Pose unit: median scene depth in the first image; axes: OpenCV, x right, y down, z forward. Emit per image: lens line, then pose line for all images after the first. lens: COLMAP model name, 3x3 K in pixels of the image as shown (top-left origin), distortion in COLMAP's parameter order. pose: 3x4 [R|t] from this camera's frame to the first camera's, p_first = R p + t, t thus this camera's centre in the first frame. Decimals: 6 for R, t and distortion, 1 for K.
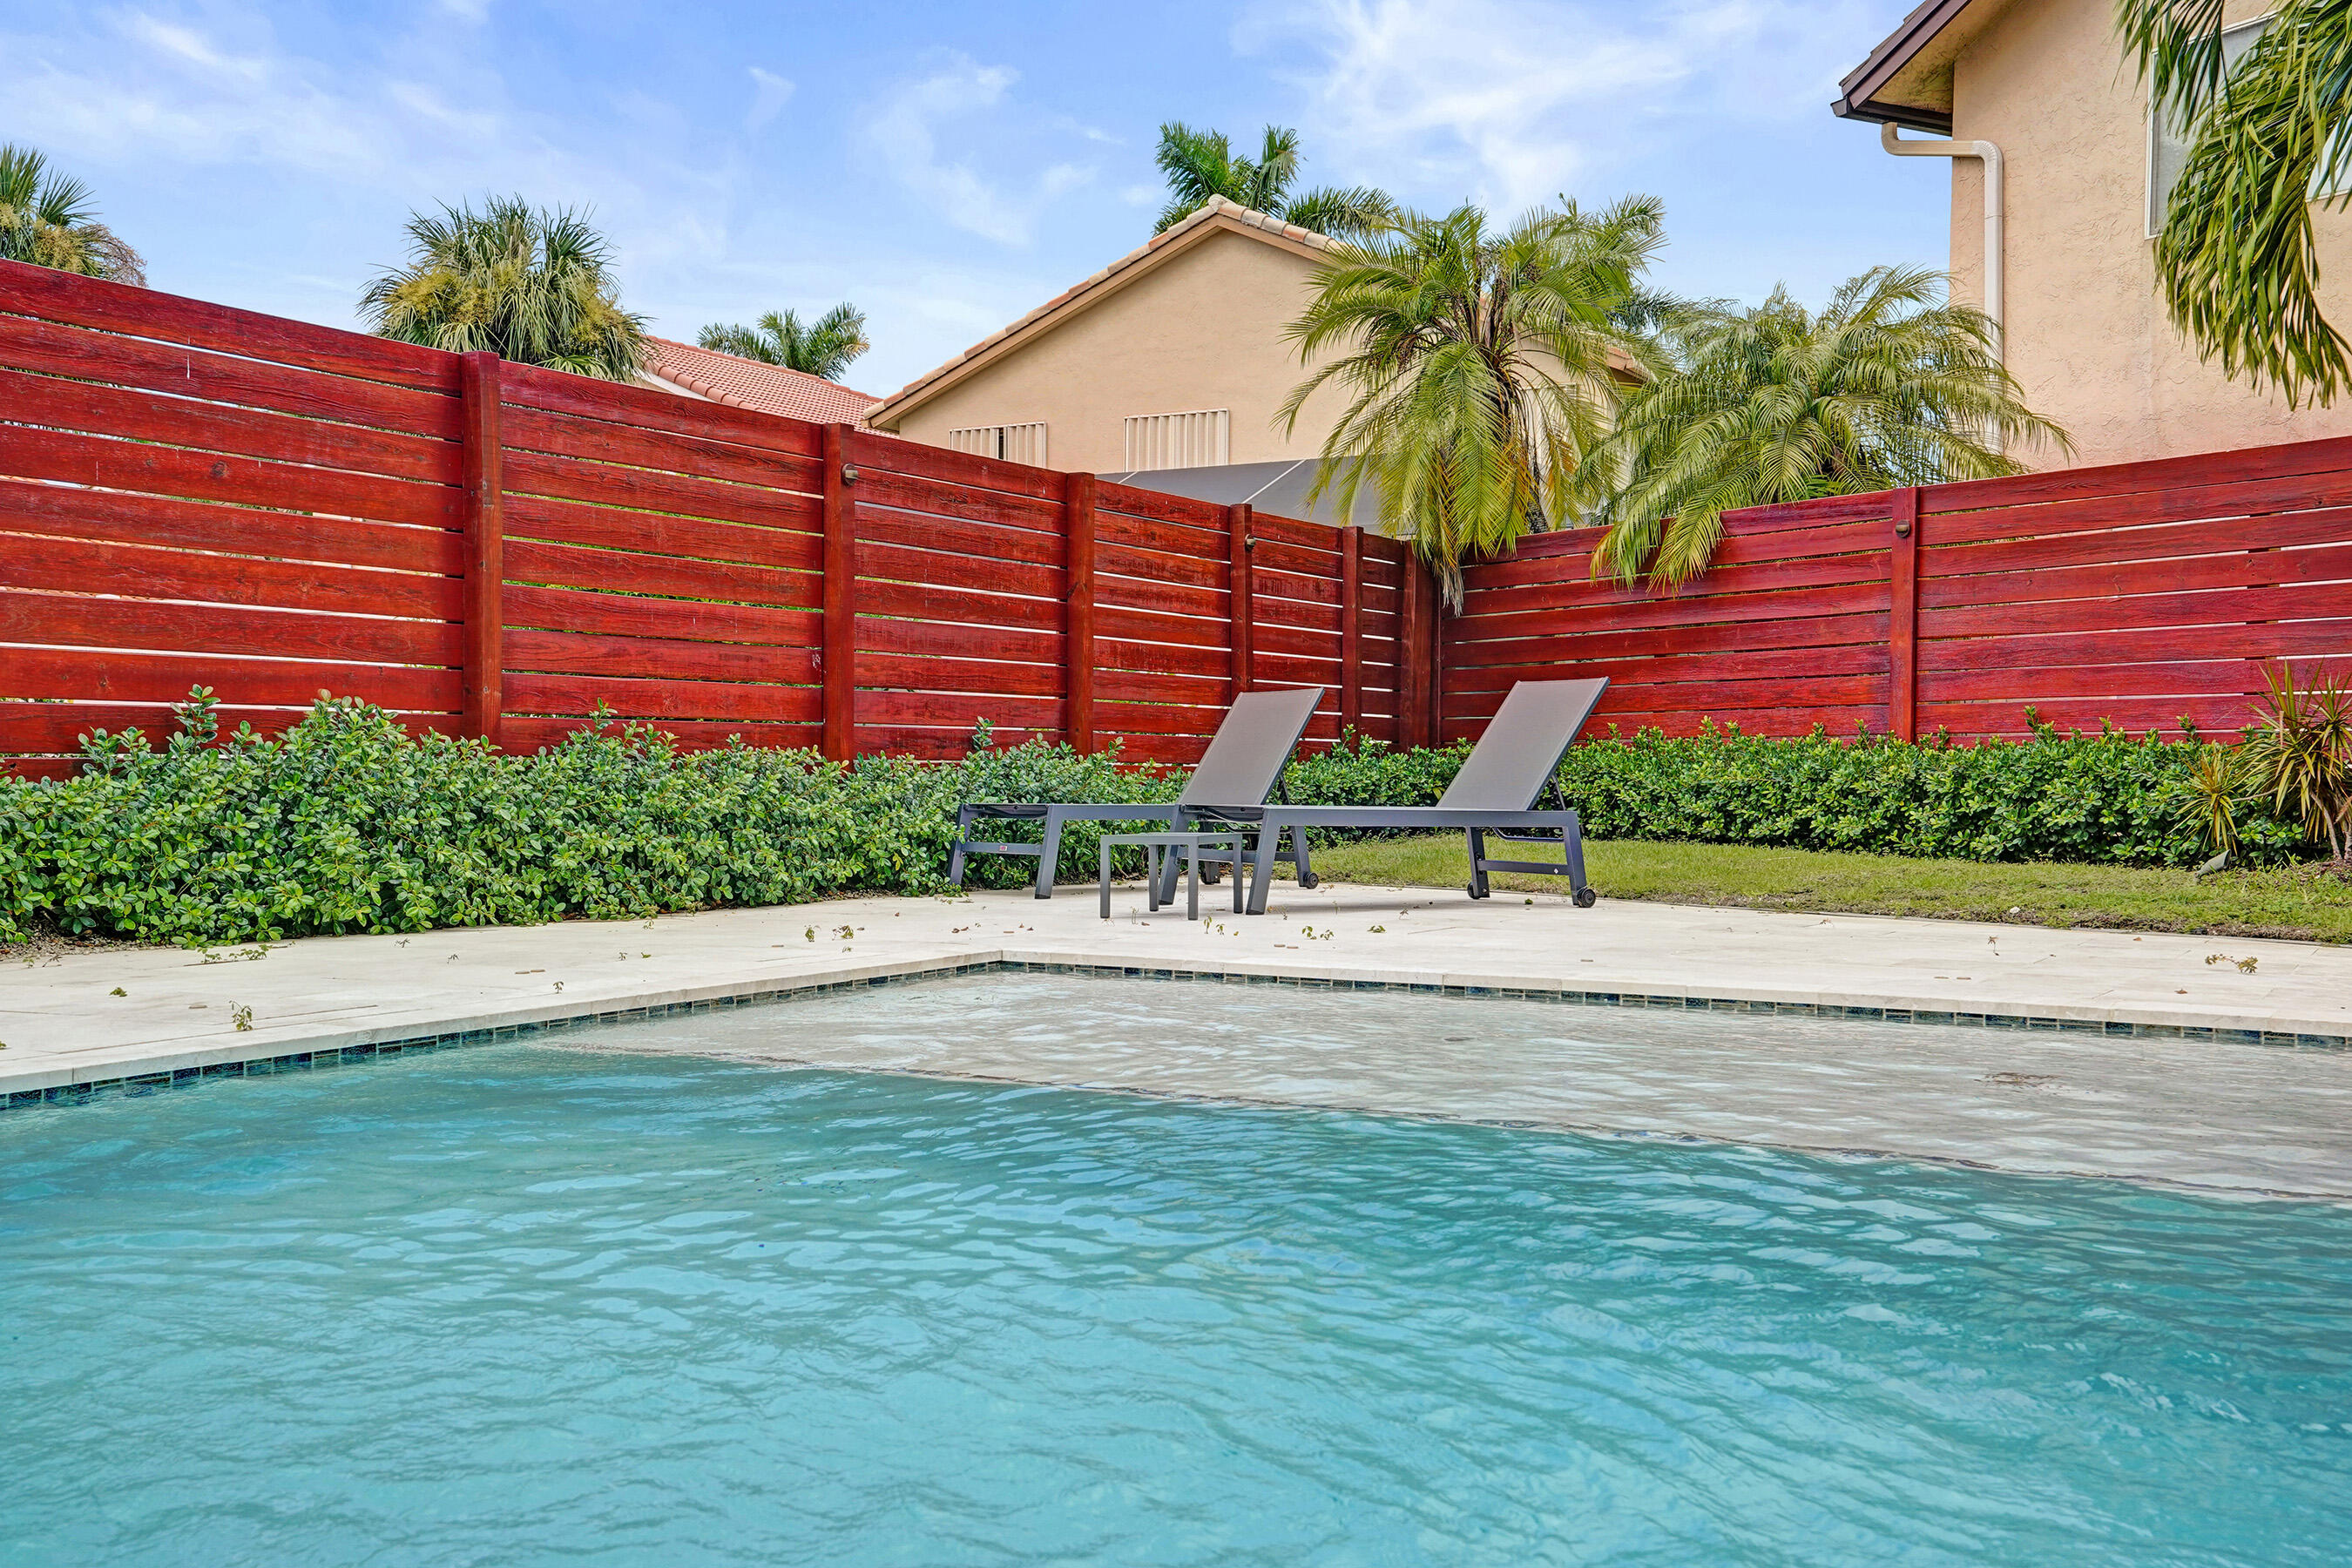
lens RADIAL K [[2394.3, 0, 1176.0], [0, 2394.3, 784.0], [0, 0, 1]] dist [0.069390, 0.009289]
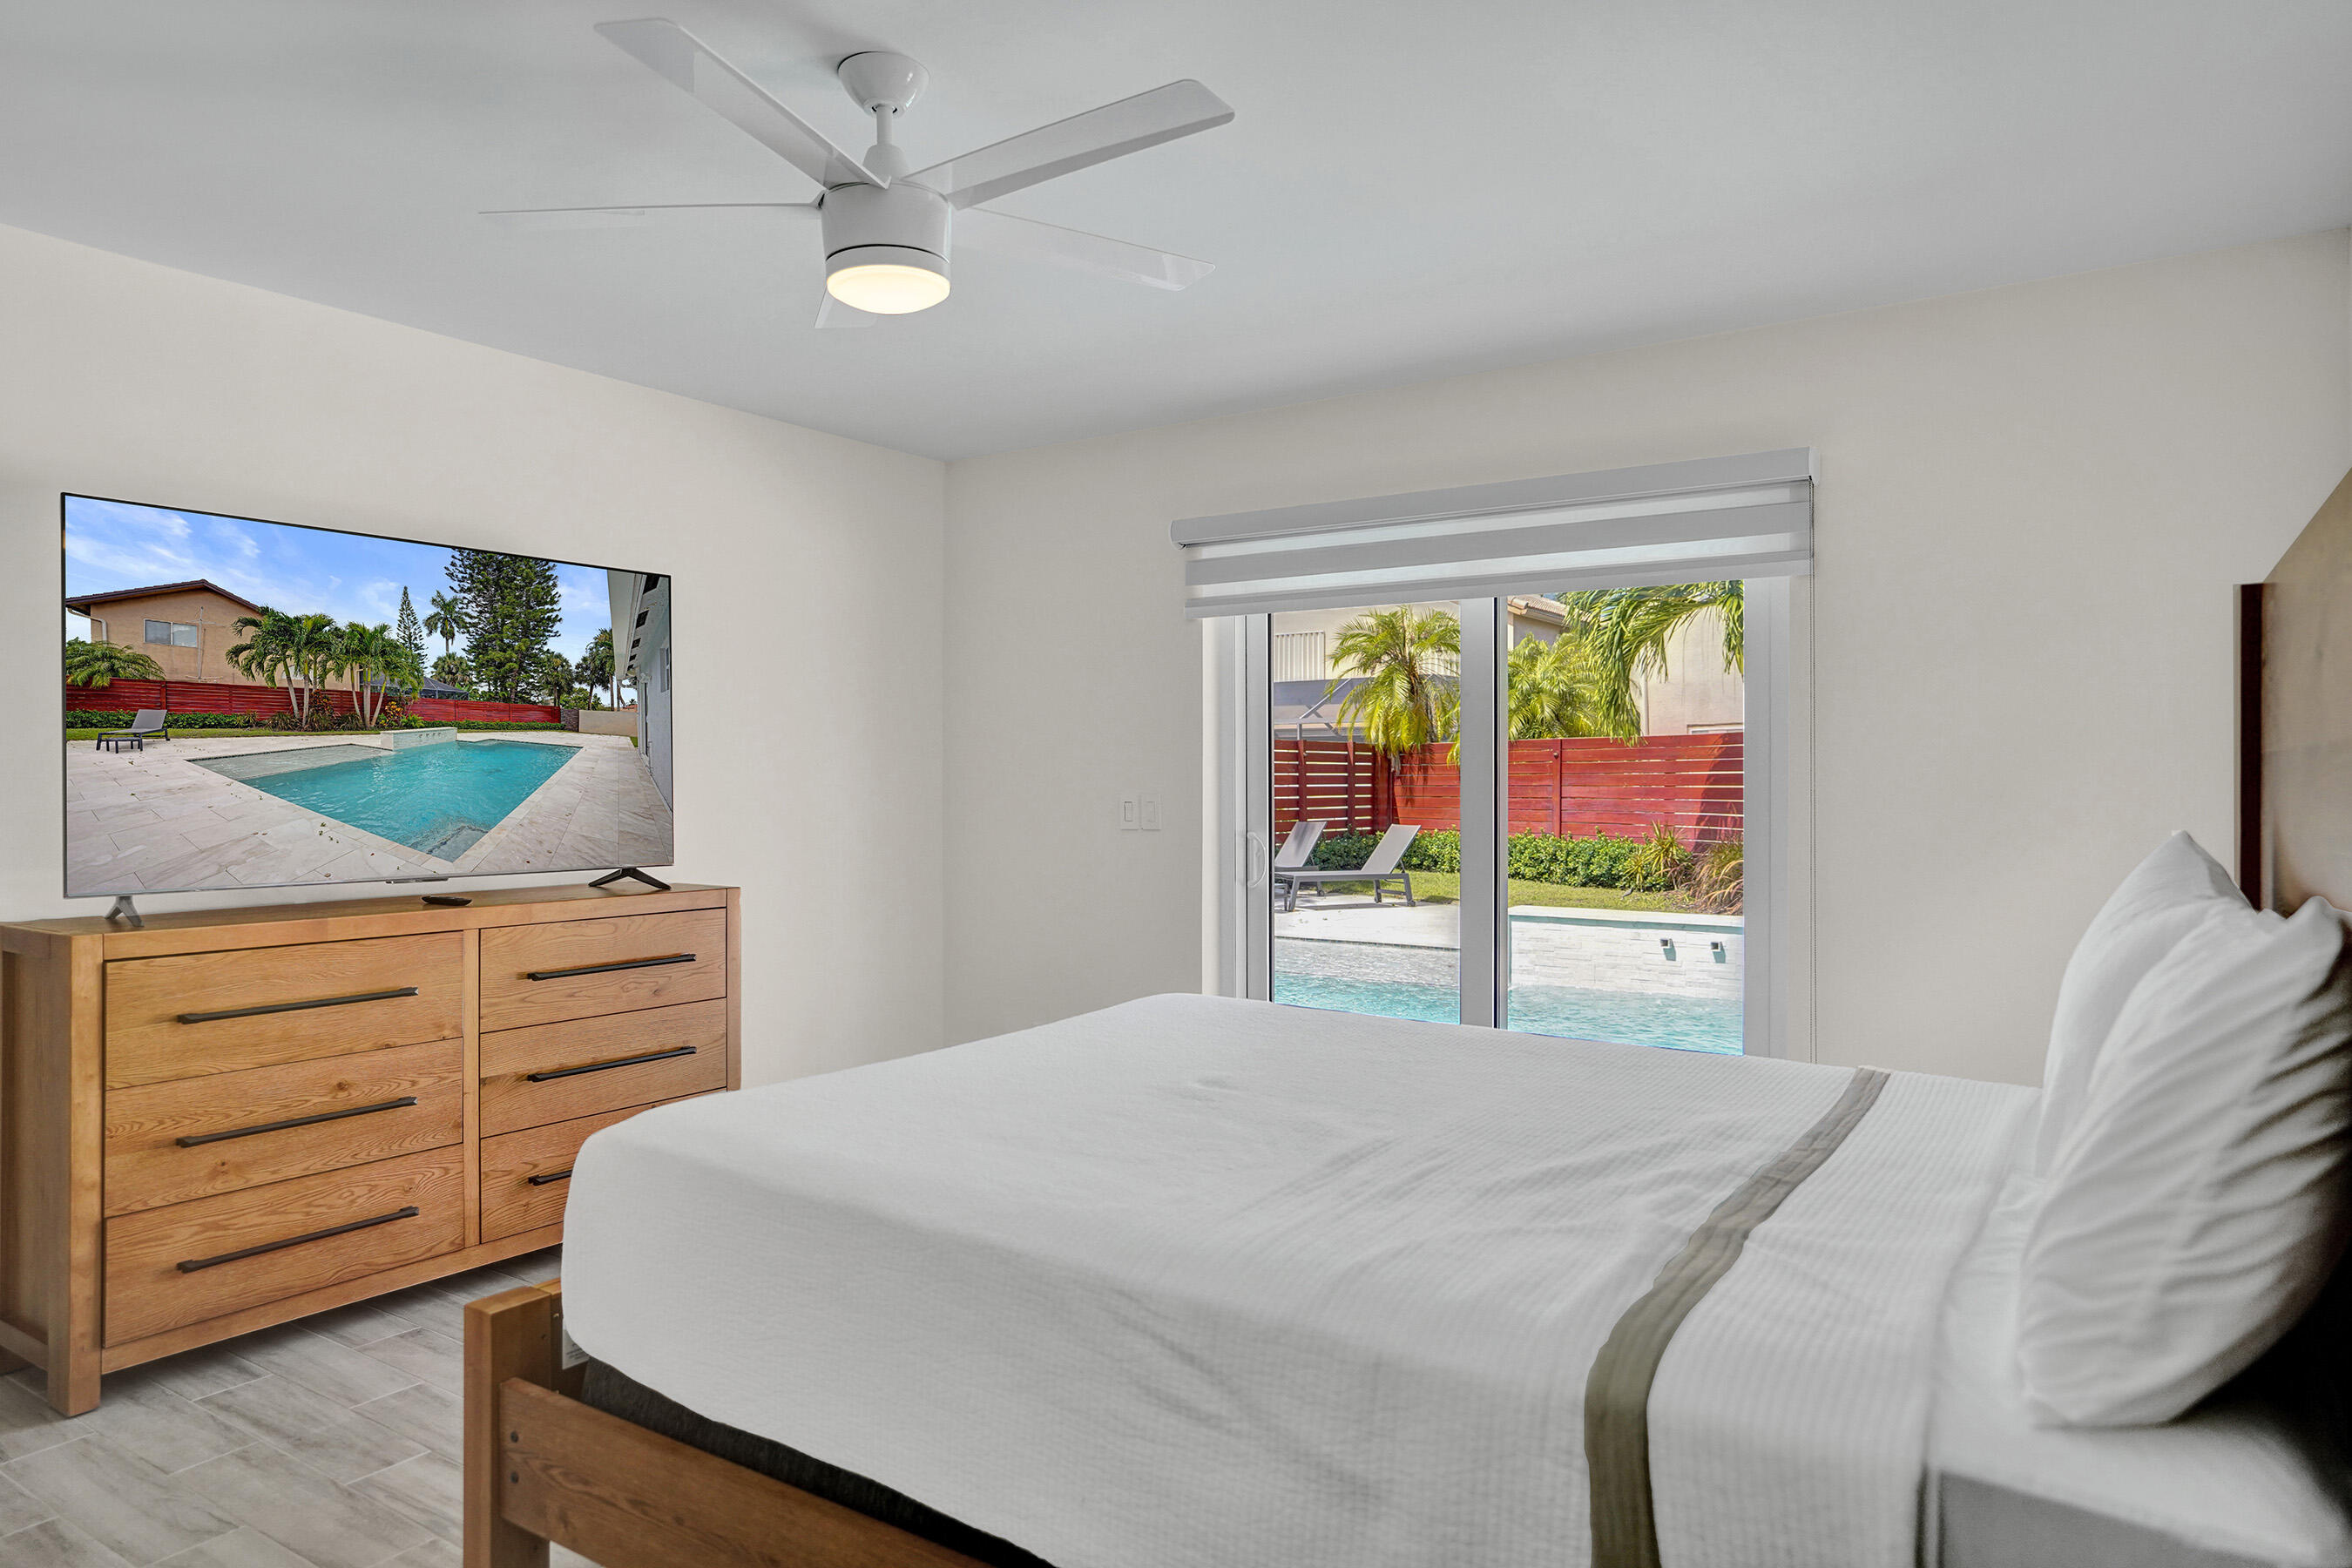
lens RADIAL K [[1486.4, 0, 1213.9], [0, 1486.4, 777.0], [0, 0, 1]] dist [0.063871, 0.000312]
pose [[0.996926, -0.008069, -0.077938, 0.062881], [0.007452, 0.999939, -0.008208, -0.074314], [0.077999, 0.007602, 0.996924, -0.643398]]
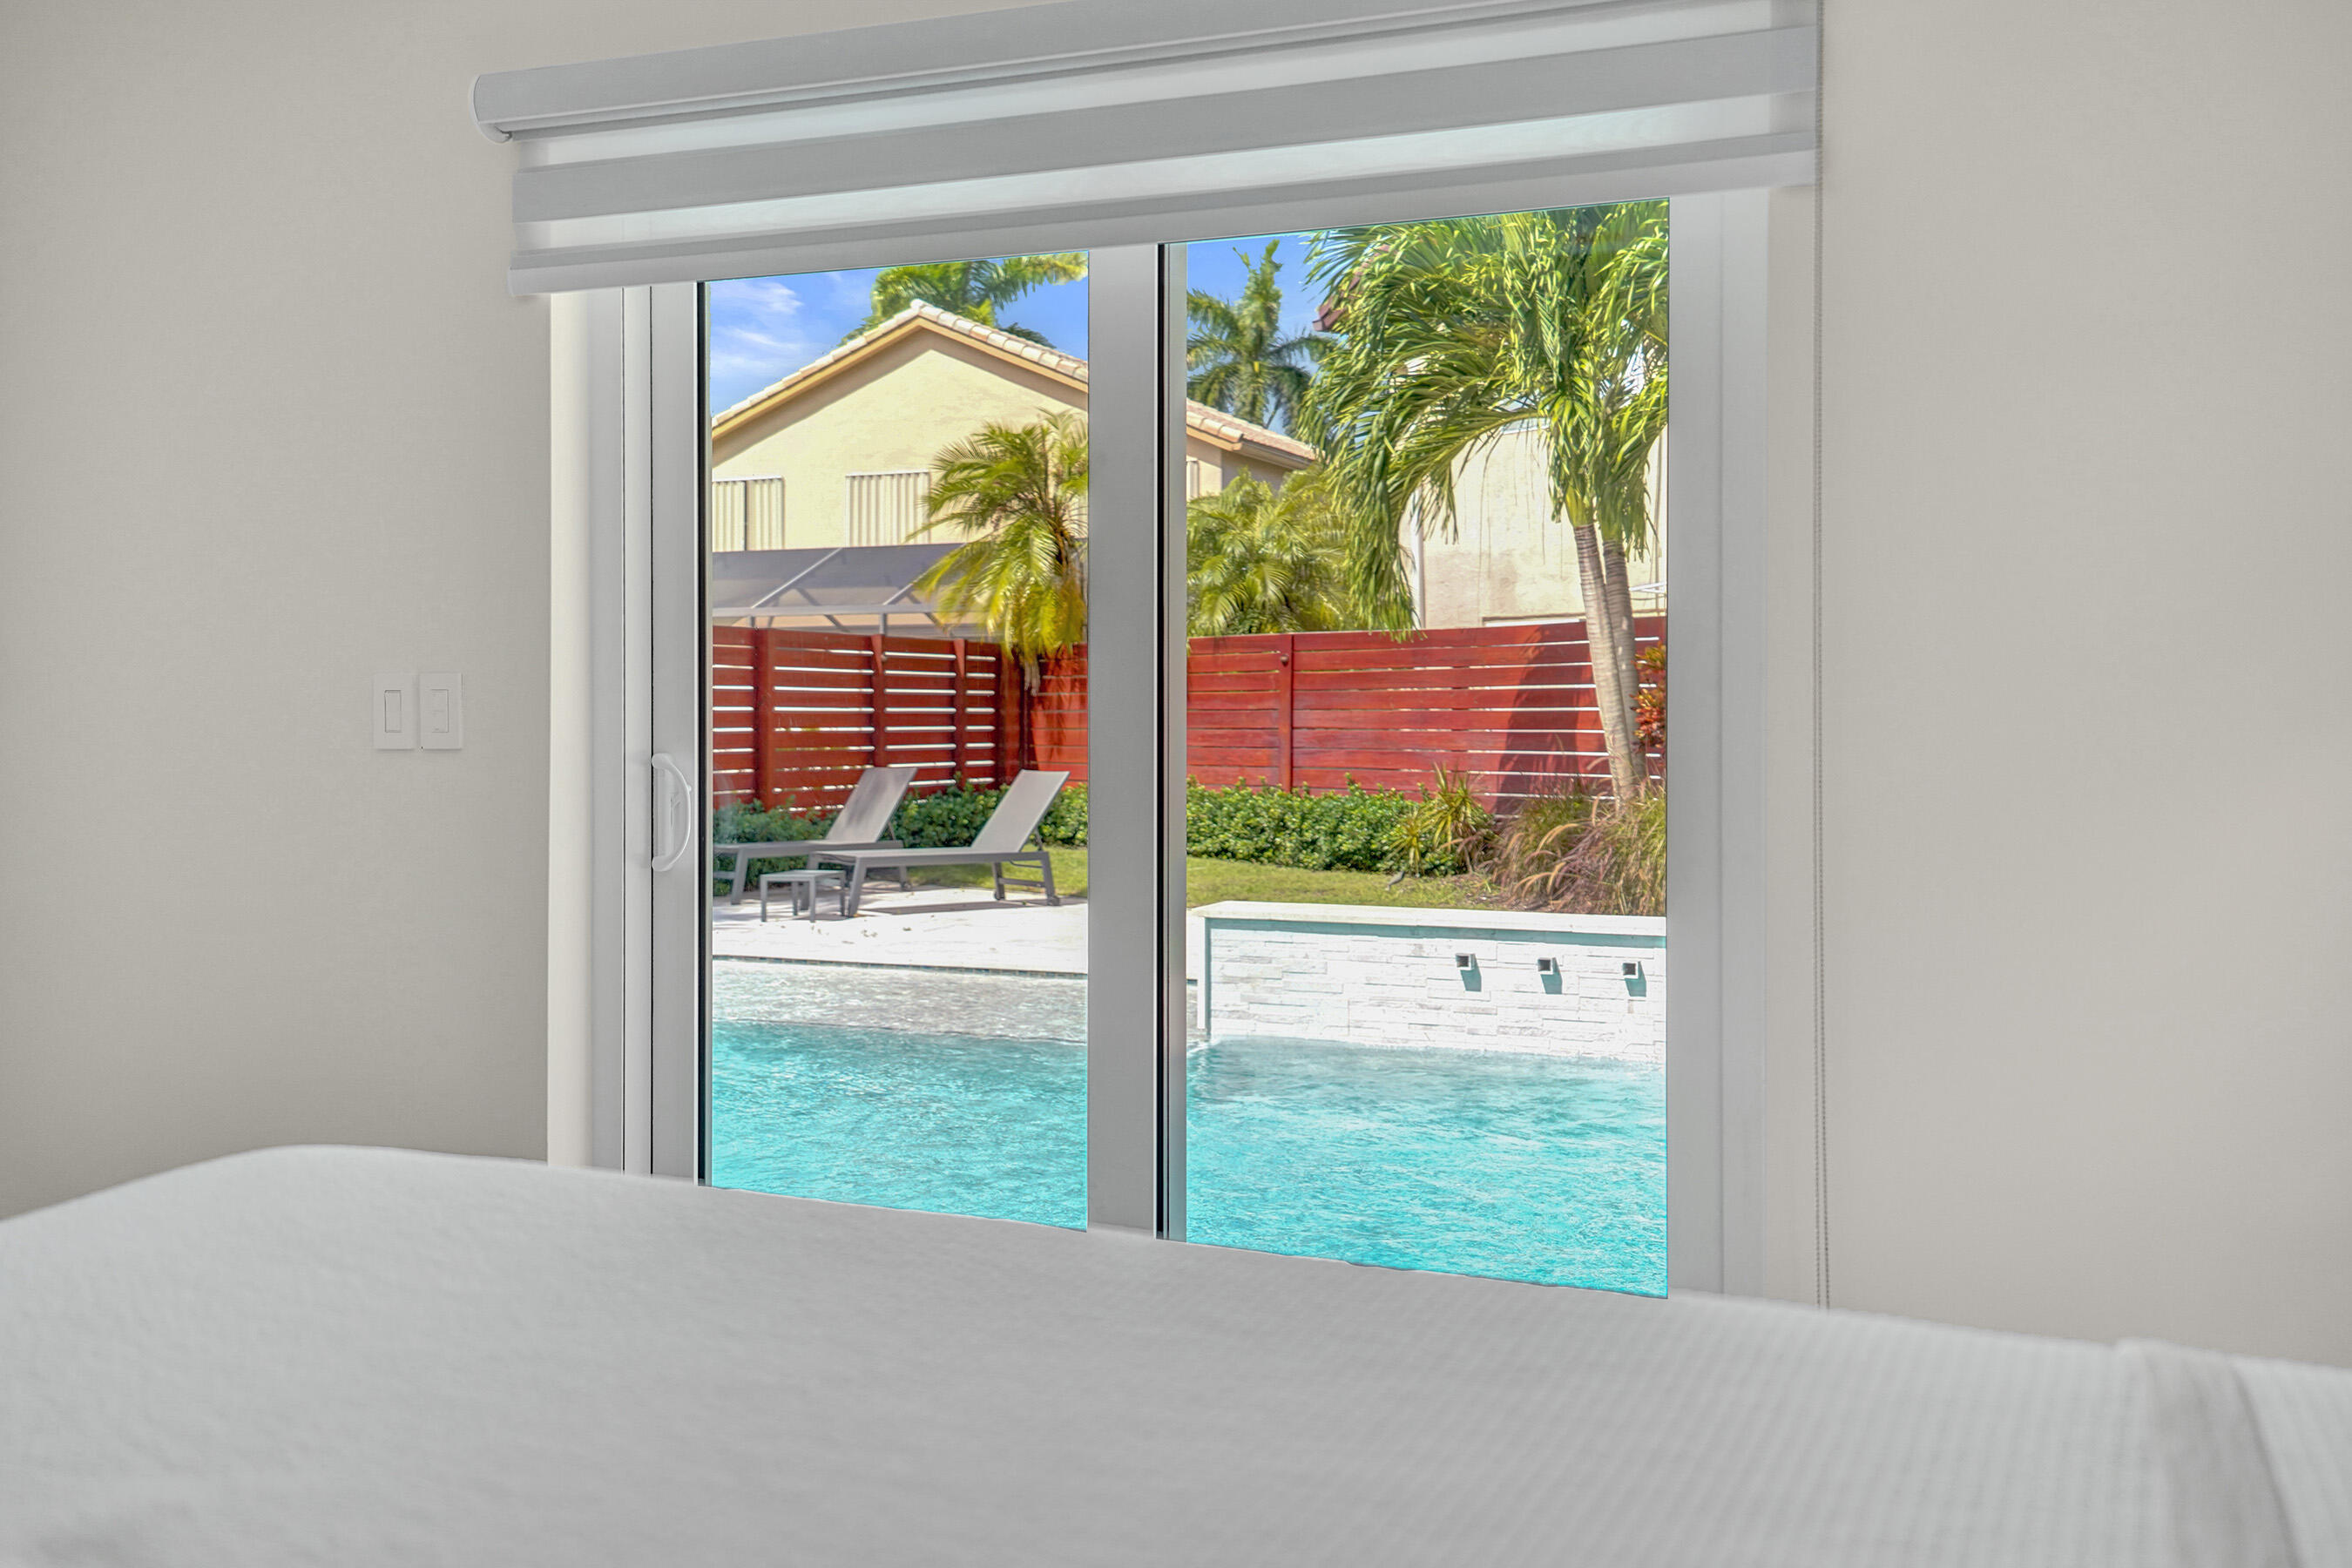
lens RADIAL K [[2298.0, 0, 1171.1], [0, 2298.0, 779.2], [0, 0, 1]] dist [-0.161680, -0.001291]
pose [[0.995158, -0.008857, 0.097886, 0.078598], [0.006513, 0.999685, 0.024242, -0.065812], [-0.098070, -0.023487, 0.994902, -0.533409]]
